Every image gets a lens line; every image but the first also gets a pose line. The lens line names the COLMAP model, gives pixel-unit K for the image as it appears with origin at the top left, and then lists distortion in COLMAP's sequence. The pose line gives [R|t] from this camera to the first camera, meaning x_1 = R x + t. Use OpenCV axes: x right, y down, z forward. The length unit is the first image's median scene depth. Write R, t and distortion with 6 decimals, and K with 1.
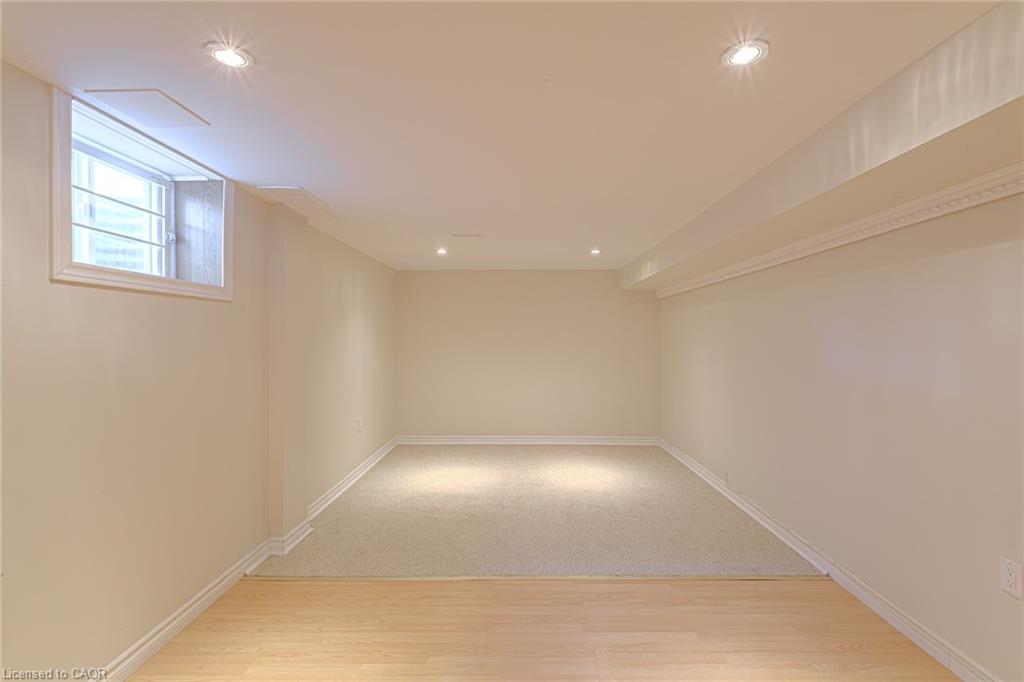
lens RADIAL K [[449.1, 0, 518.0], [0, 449.1, 334.5], [0, 0, 1]] dist [-0.001070, -0.000176]
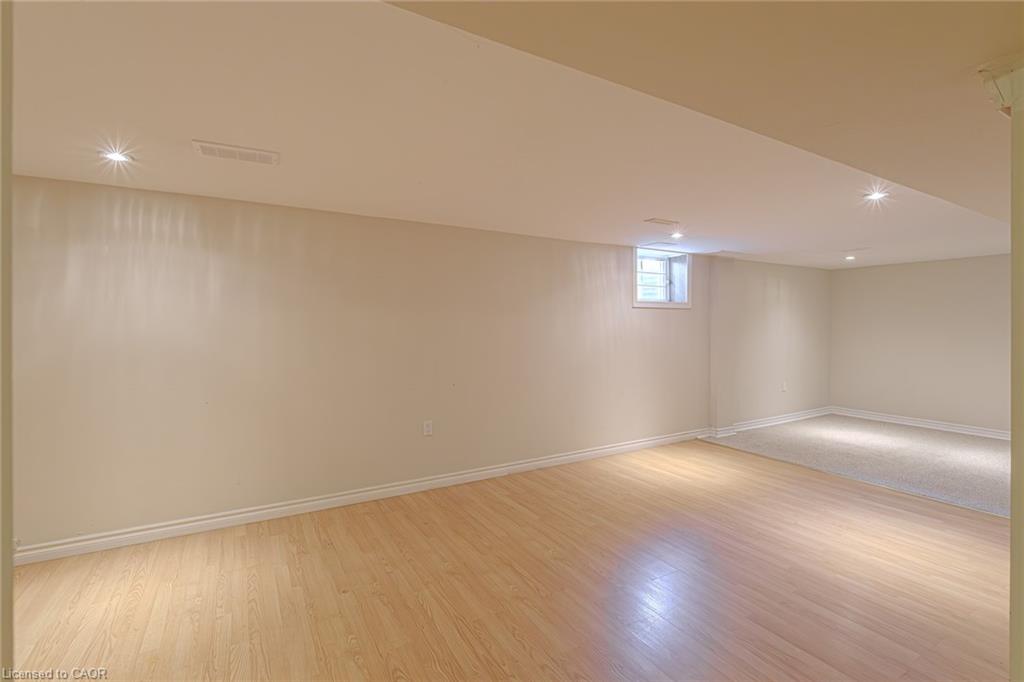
lens RADIAL K [[449.1, 0, 514.5], [0, 449.1, 332.7], [0, 0, 1]] dist [-0.001070, -0.000176]
pose [[0.512973, 0.013121, -0.858305, 0.805574], [0.006199, 0.999800, 0.018989, -0.003451], [0.858383, -0.015062, 0.512789, -0.862798]]
